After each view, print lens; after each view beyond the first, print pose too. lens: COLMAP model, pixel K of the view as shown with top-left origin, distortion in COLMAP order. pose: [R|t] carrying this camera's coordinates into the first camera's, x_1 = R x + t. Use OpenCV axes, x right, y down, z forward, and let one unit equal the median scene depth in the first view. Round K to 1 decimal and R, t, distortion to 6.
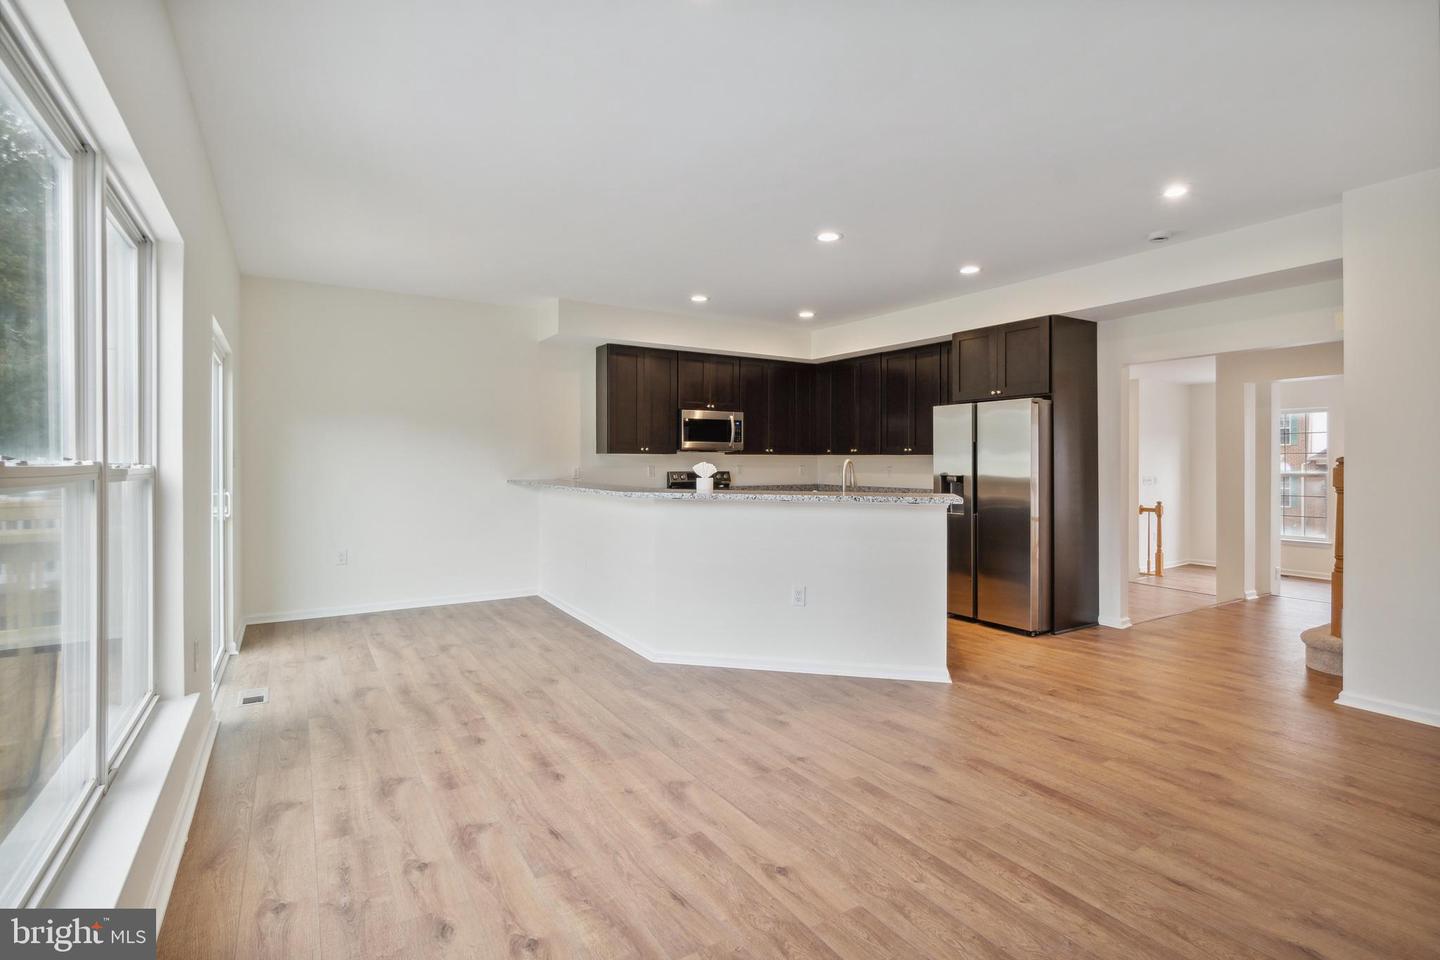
lens RADIAL K [[688.0, 0, 721.5], [0, 688.0, 470.4], [0, 0, 1]] dist [-0.024978, -0.000982]
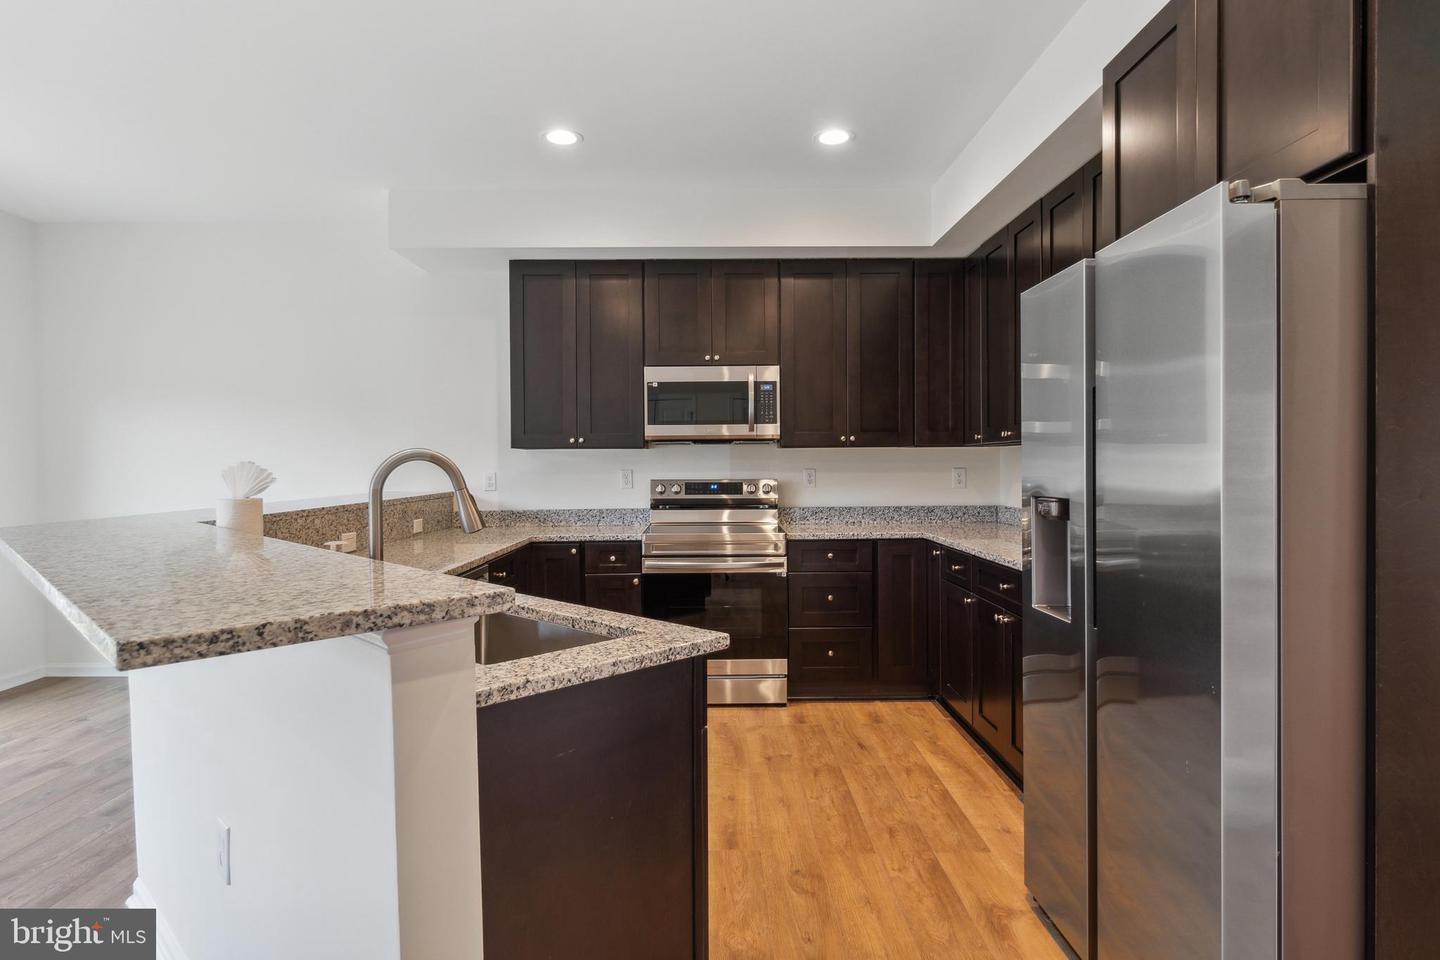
lens RADIAL K [[787.9, 0, 718.2], [0, 787.9, 470.8], [0, 0, 1]] dist [-0.004337, 0.000063]
pose [[0.859639, 0.007812, -0.510841, 0.298067], [-0.003695, 0.999952, 0.009075, -0.011290], [0.510888, -0.005914, 0.859627, 0.475772]]
